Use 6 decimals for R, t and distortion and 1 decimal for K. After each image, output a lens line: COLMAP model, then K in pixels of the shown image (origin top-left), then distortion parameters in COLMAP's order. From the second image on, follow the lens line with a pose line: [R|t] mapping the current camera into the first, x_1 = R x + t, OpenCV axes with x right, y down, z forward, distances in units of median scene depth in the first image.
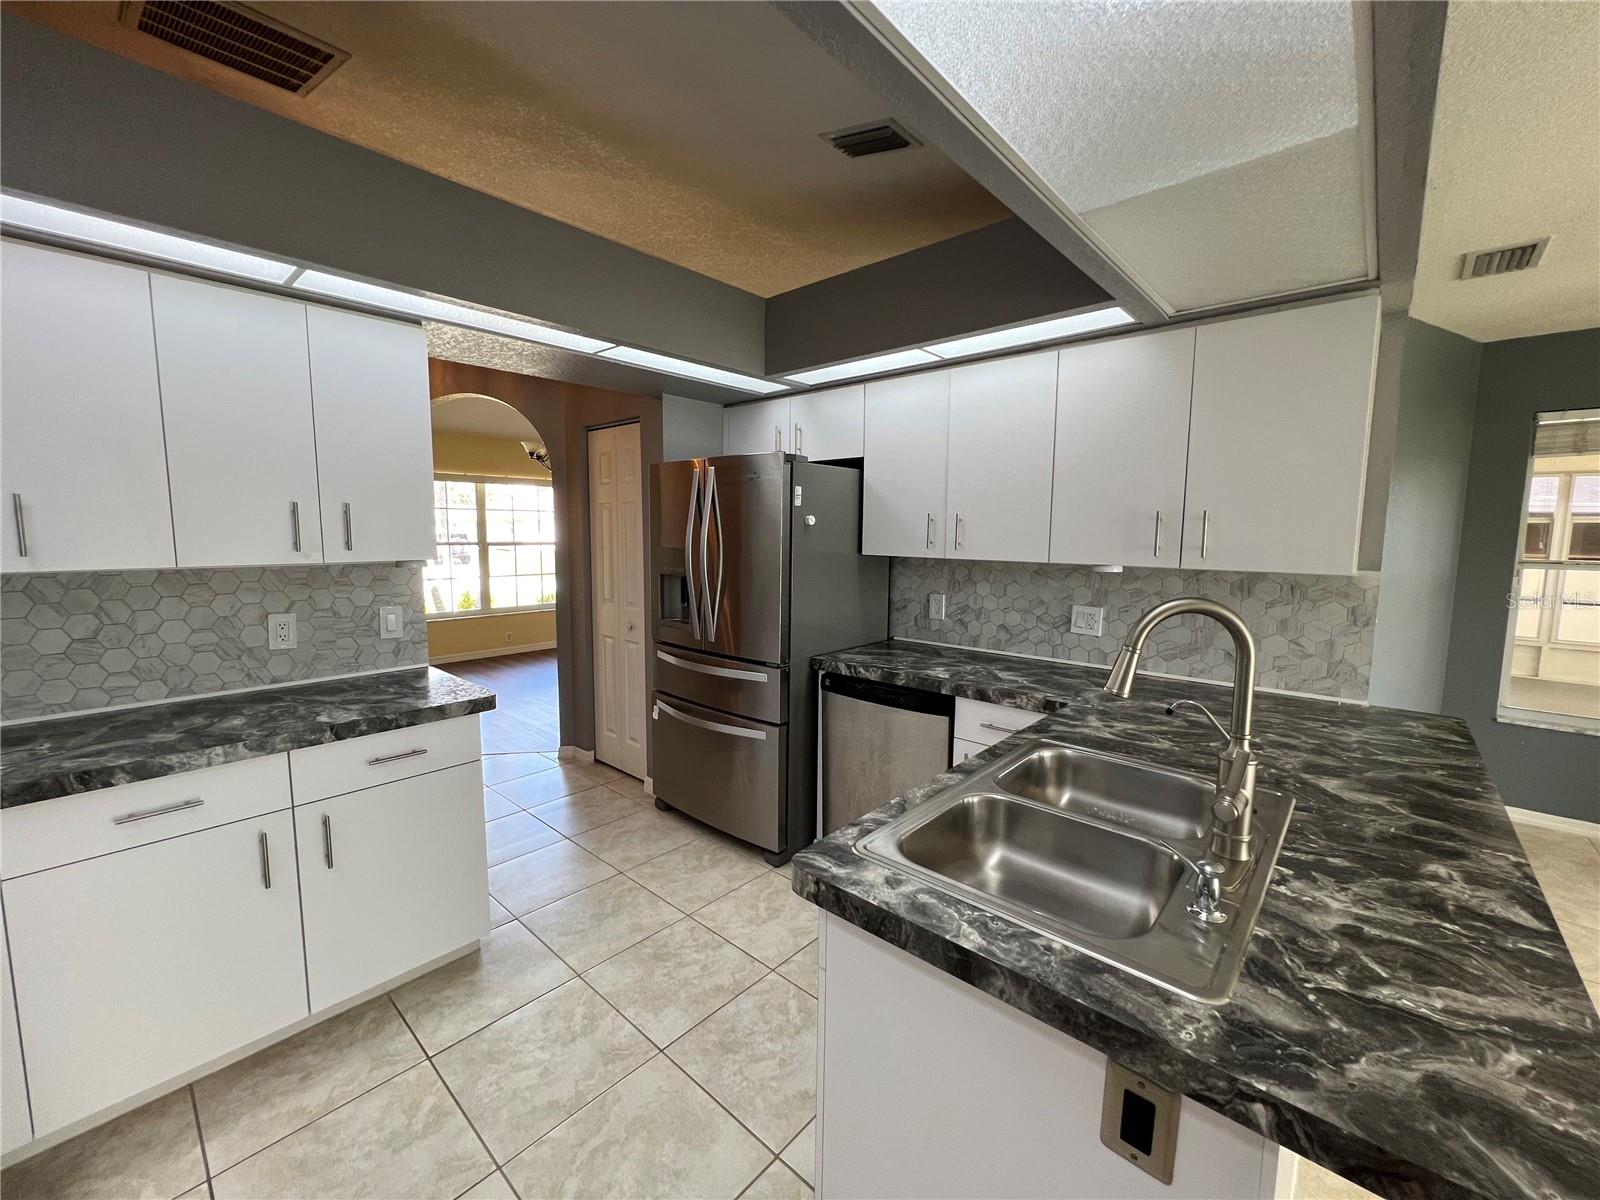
lens RADIAL K [[644.4, 0, 800.0], [0, 644.4, 600.0], [0, 0, 1]] dist [-0.000386, -0.000277]
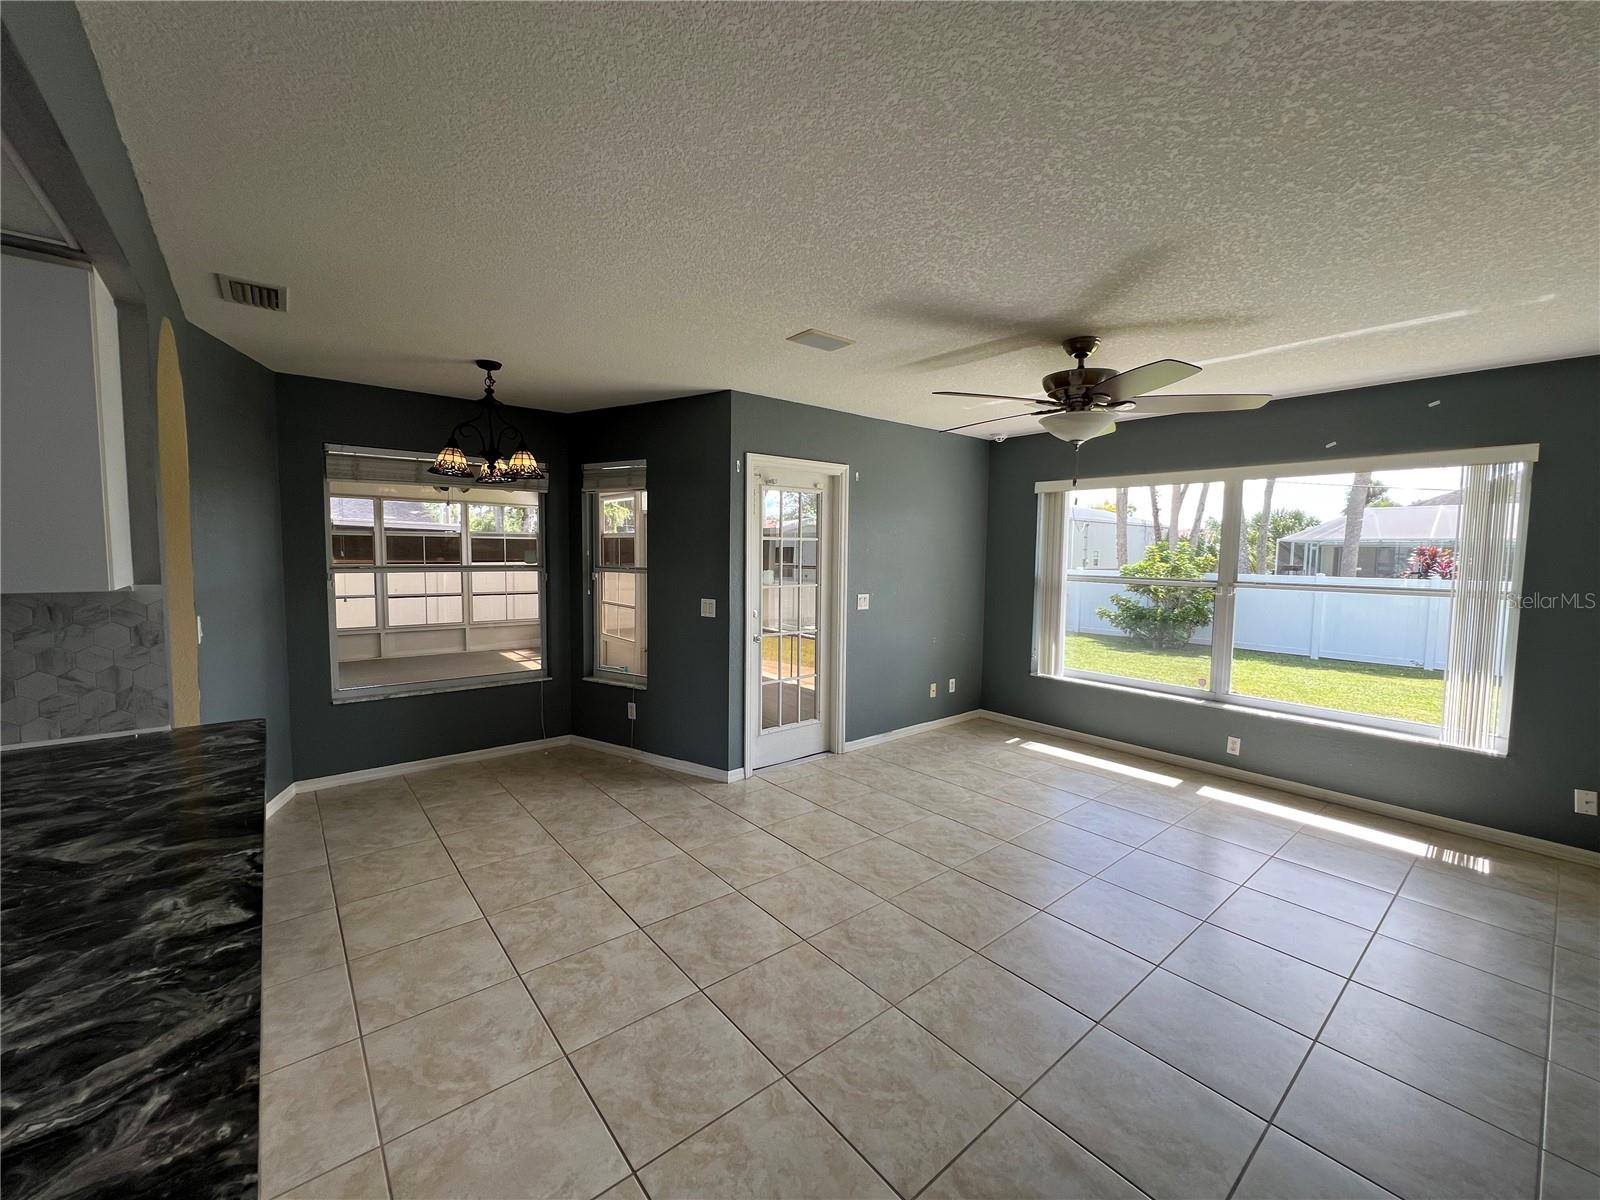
lens RADIAL K [[644.4, 0, 800.0], [0, 644.4, 600.0], [0, 0, 1]] dist [-0.000386, -0.000277]
pose [[0.142561, -0.083010, 0.986299, 0.170226], [0.097750, 0.992786, 0.069428, 0.005231], [-0.984947, 0.086513, 0.149647, -0.057124]]
